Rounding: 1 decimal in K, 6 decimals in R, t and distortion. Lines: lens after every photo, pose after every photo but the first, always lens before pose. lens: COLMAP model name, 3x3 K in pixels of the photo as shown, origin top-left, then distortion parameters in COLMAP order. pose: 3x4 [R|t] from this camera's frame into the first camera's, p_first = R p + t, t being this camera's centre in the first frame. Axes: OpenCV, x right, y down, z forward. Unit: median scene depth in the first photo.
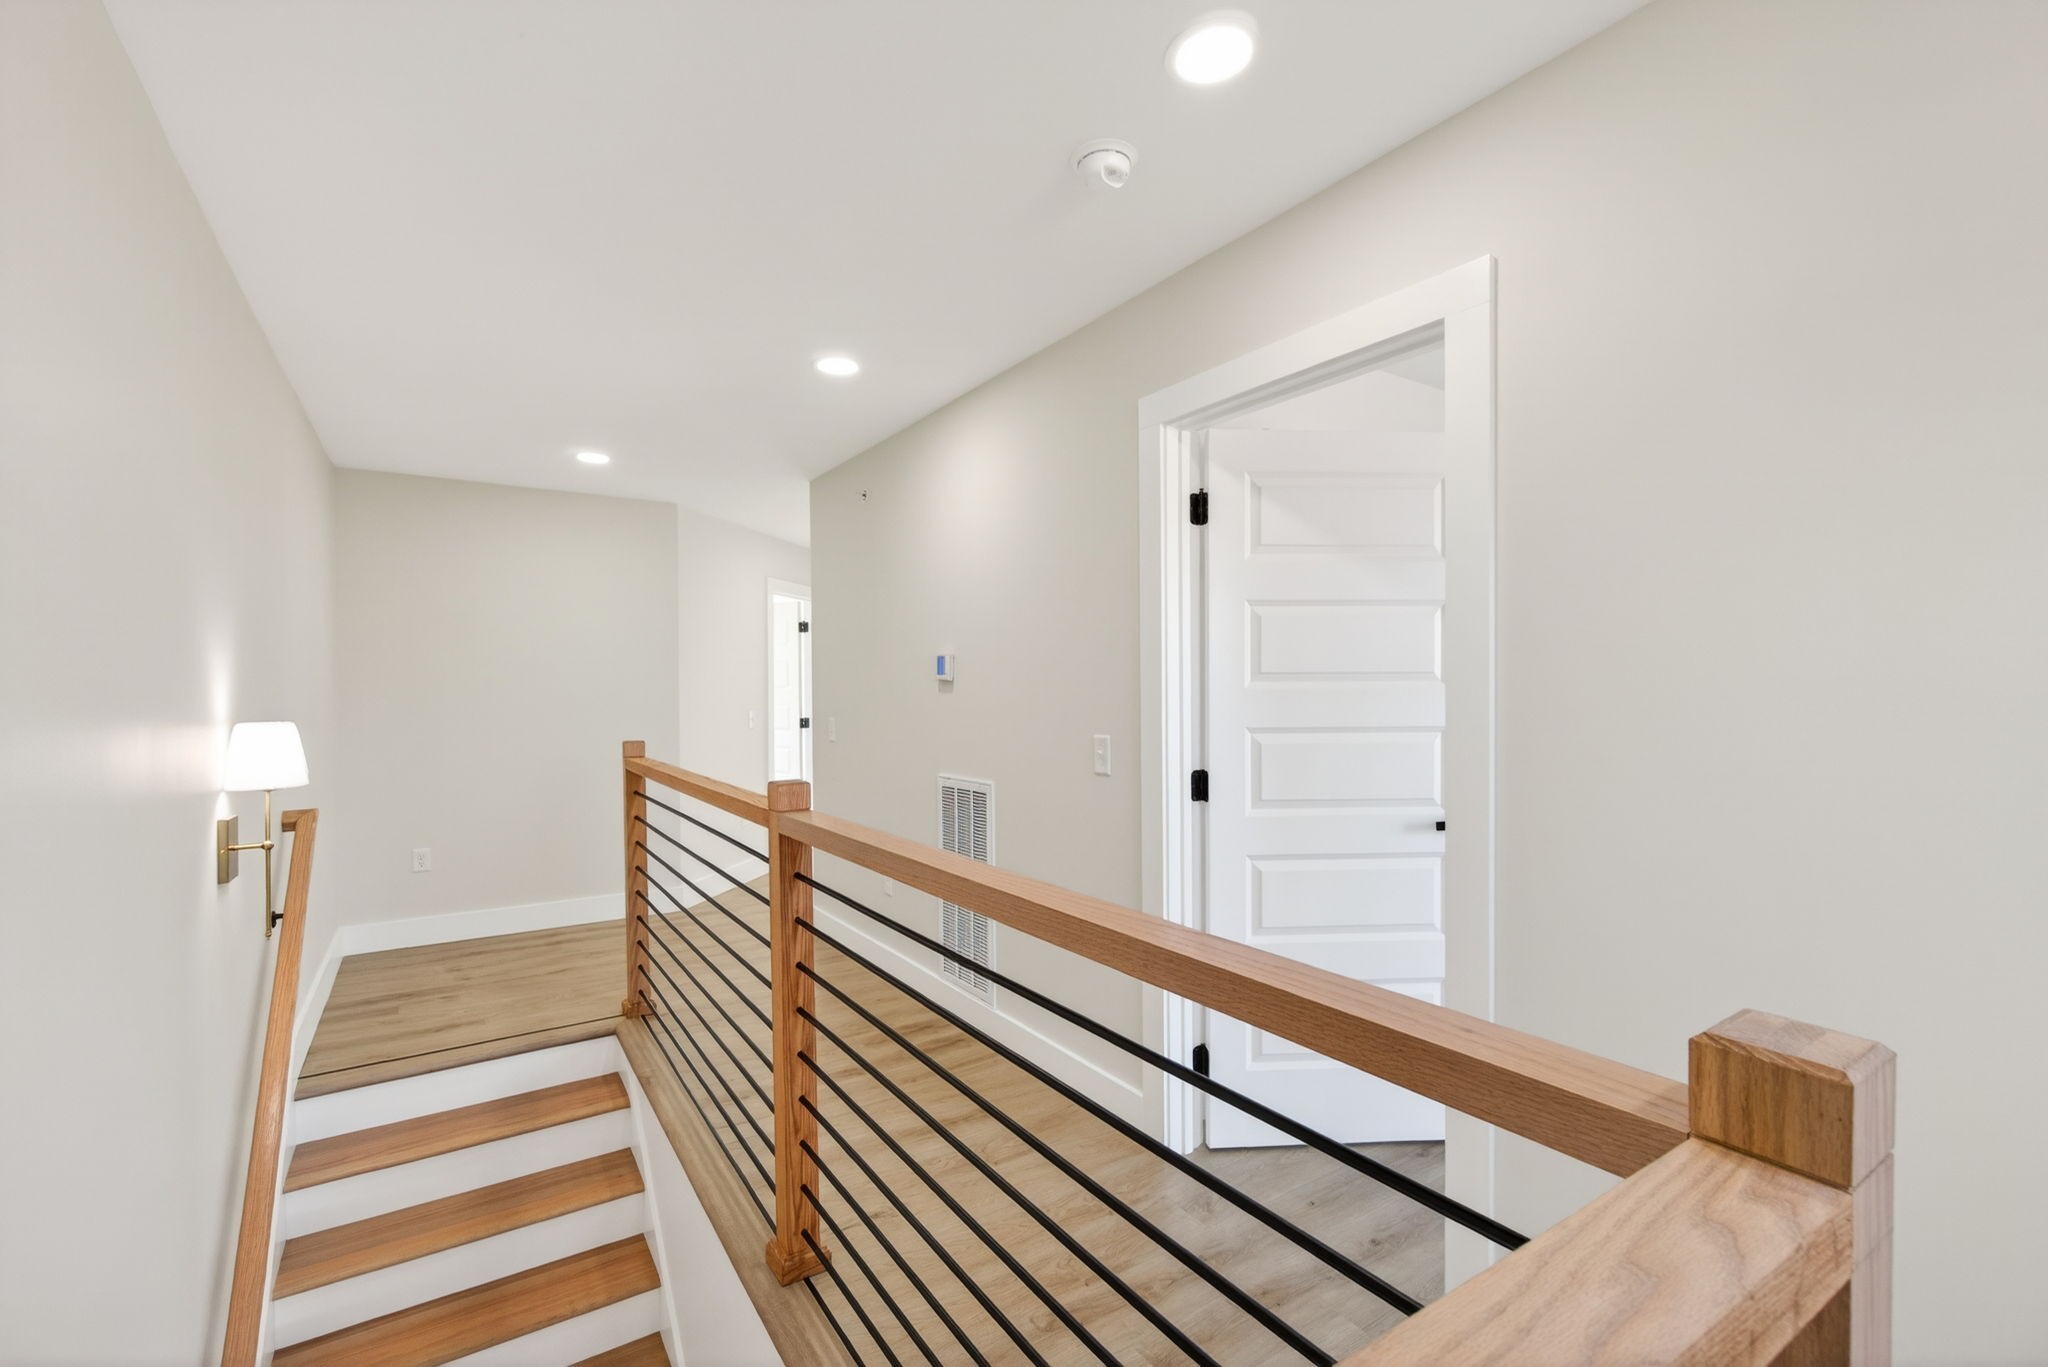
lens RADIAL K [[888.4, 0, 1029.6], [0, 888.4, 697.6], [0, 0, 1]] dist [-0.001851, 0.001377]
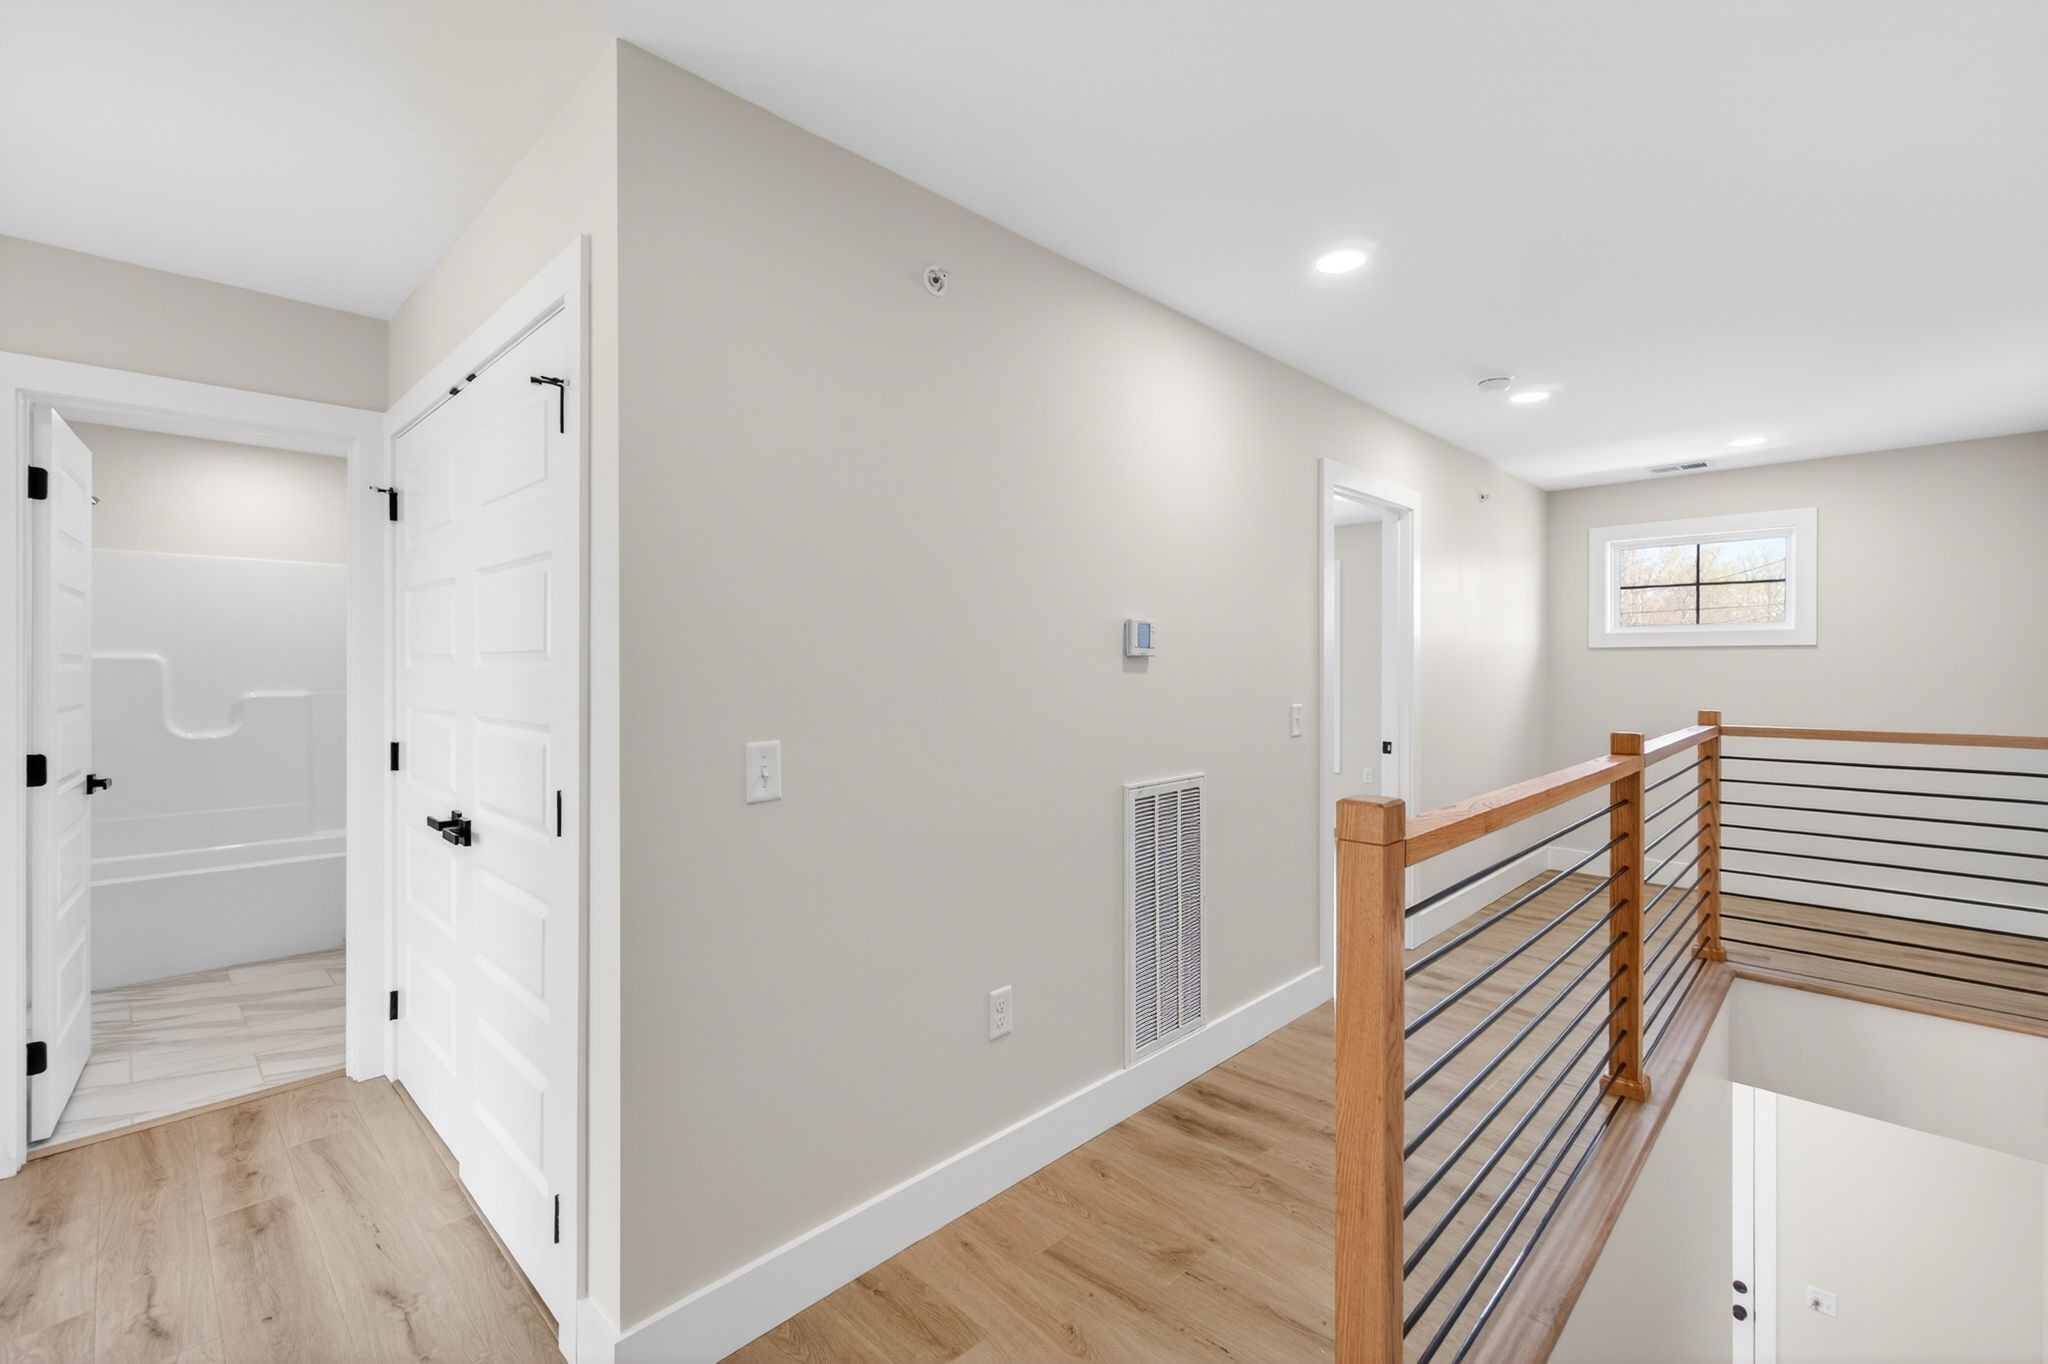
lens RADIAL K [[888.4, 0, 1032.6], [0, 888.4, 662.7], [0, 0, 1]] dist [-0.001851, 0.001377]
pose [[-0.220730, 0.013458, 0.975242, -0.818421], [0.019016, 0.999774, -0.009492, -0.008622], [-0.975150, 0.016450, -0.220936, 1.275574]]
